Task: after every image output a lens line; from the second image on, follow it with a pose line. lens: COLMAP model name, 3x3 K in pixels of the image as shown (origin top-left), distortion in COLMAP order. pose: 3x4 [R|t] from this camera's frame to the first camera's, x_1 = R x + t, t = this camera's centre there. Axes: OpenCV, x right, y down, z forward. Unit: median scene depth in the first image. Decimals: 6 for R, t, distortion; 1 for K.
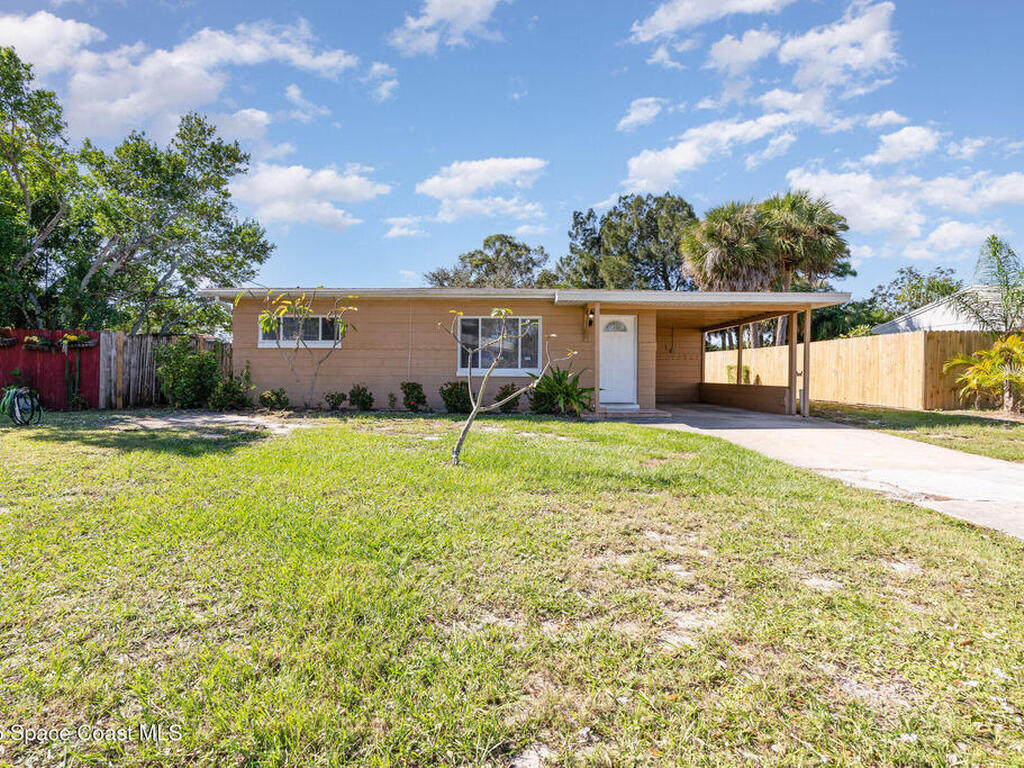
lens RADIAL K [[509.1, 0, 512.0], [0, 509.1, 384.0], [0, 0, 1]] dist [-0.004299, -0.000275]
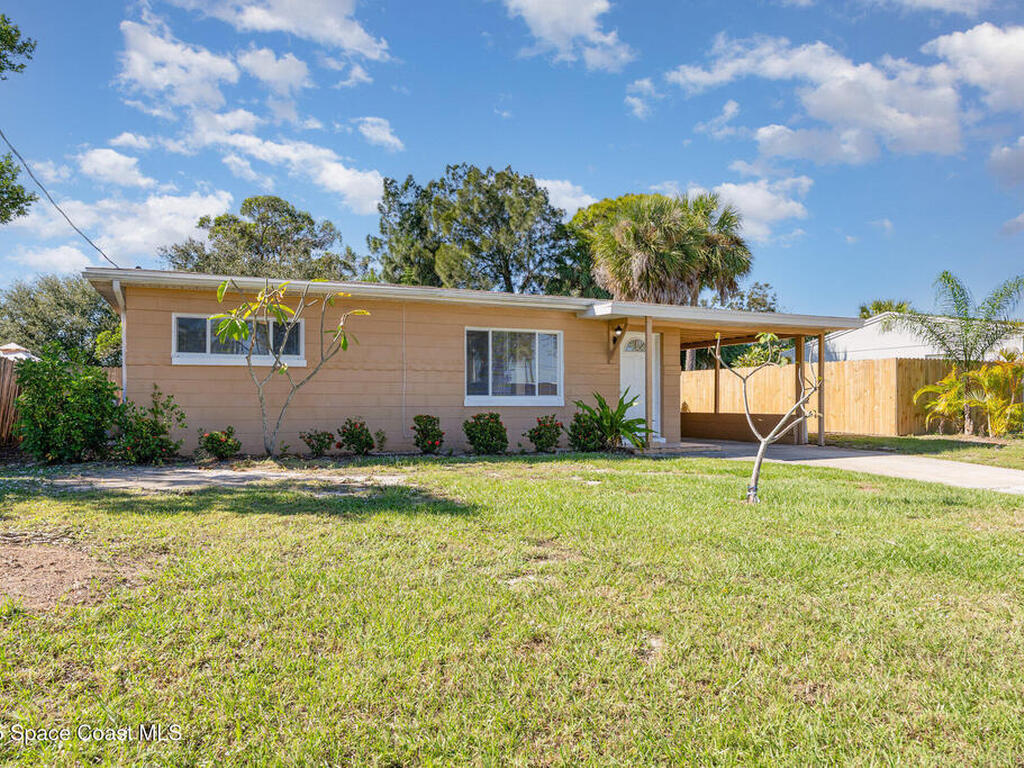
lens RADIAL K [[714.1, 0, 510.4], [0, 714.1, 408.7], [0, 0, 1]] dist [0.000925, -0.000174]
pose [[0.913970, -0.009232, 0.405676, -0.471853], [0.012541, 0.999906, -0.005498, -0.005234], [-0.405587, 0.010113, 0.914000, 0.005617]]
